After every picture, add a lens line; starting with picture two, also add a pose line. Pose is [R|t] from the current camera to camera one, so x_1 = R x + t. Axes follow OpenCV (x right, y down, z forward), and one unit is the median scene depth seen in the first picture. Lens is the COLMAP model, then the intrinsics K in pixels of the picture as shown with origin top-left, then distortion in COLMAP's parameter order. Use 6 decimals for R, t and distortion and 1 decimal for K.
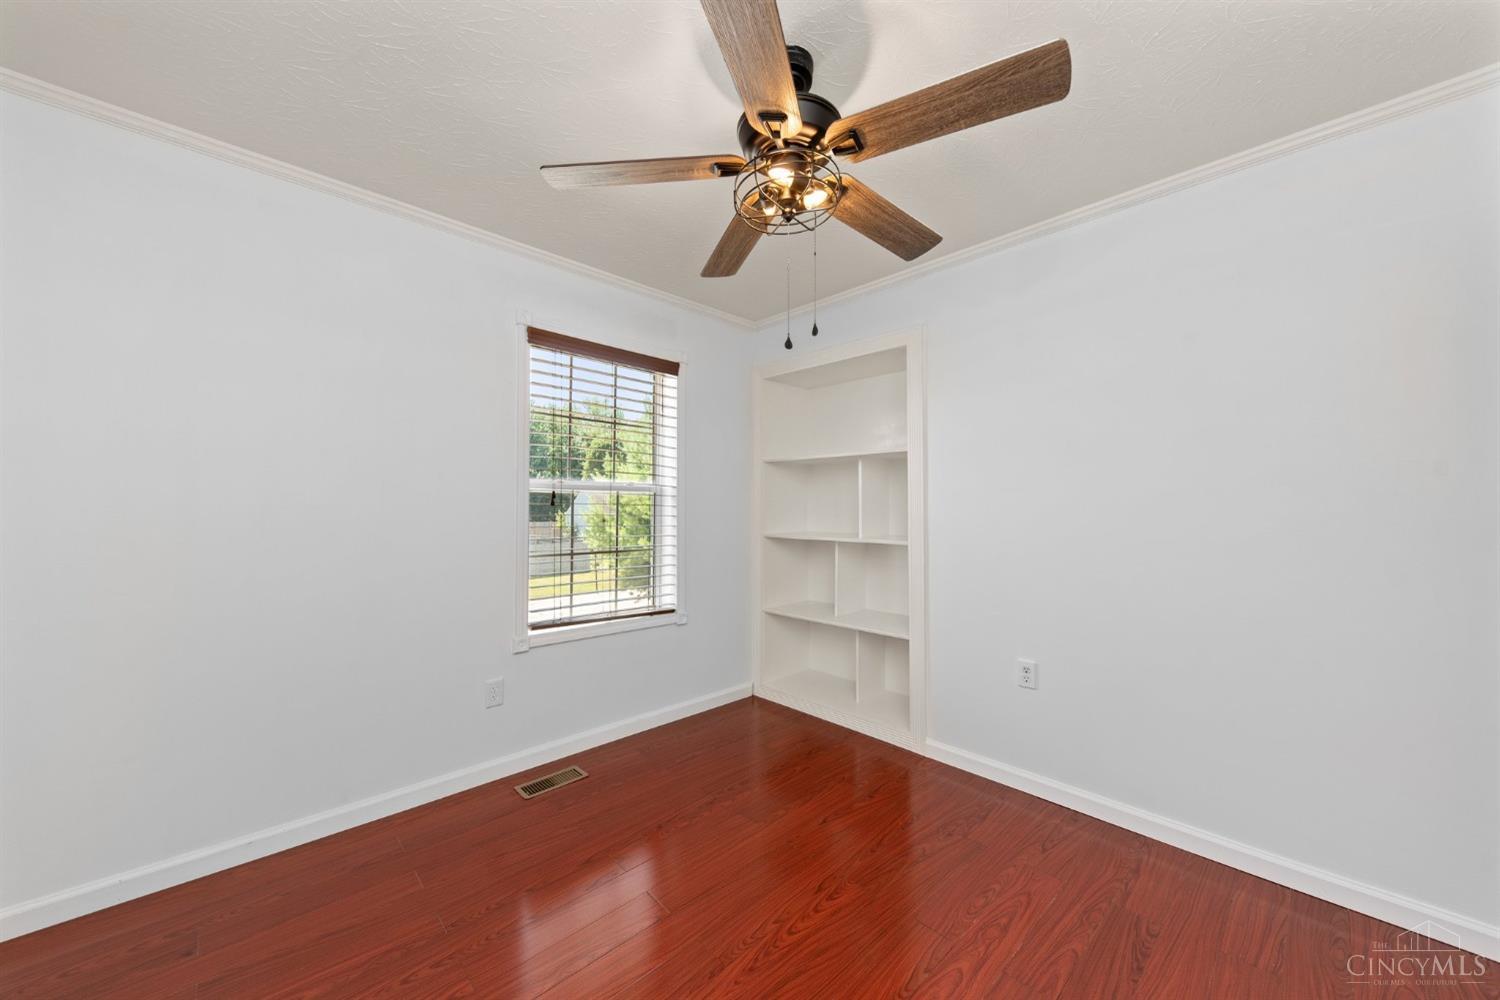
lens RADIAL K [[531.7, 0, 756.2], [0, 531.7, 496.4], [0, 0, 1]] dist [0.002820, 0.000076]
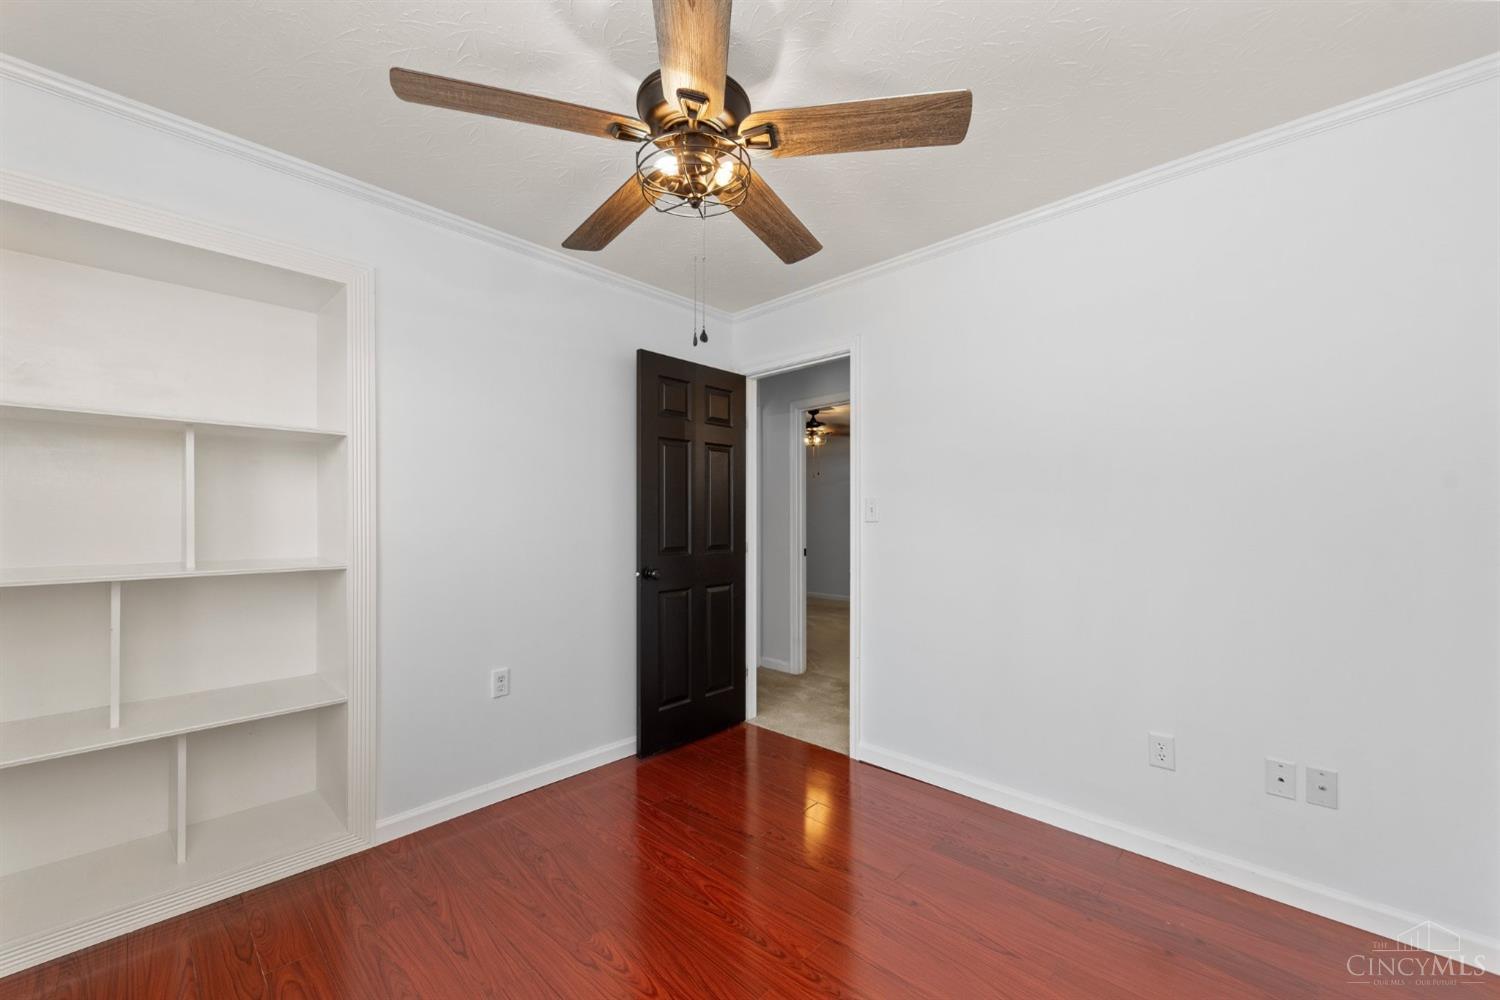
lens RADIAL K [[579.9, 0, 749.0], [0, 579.9, 514.4], [0, 0, 1]] dist [-0.004251, -0.000162]
pose [[-0.045485, 0.006225, 0.998946, -0.600245], [-0.025991, 0.999635, -0.007413, 0.014486], [-0.998627, -0.026300, -0.045307, 0.597791]]
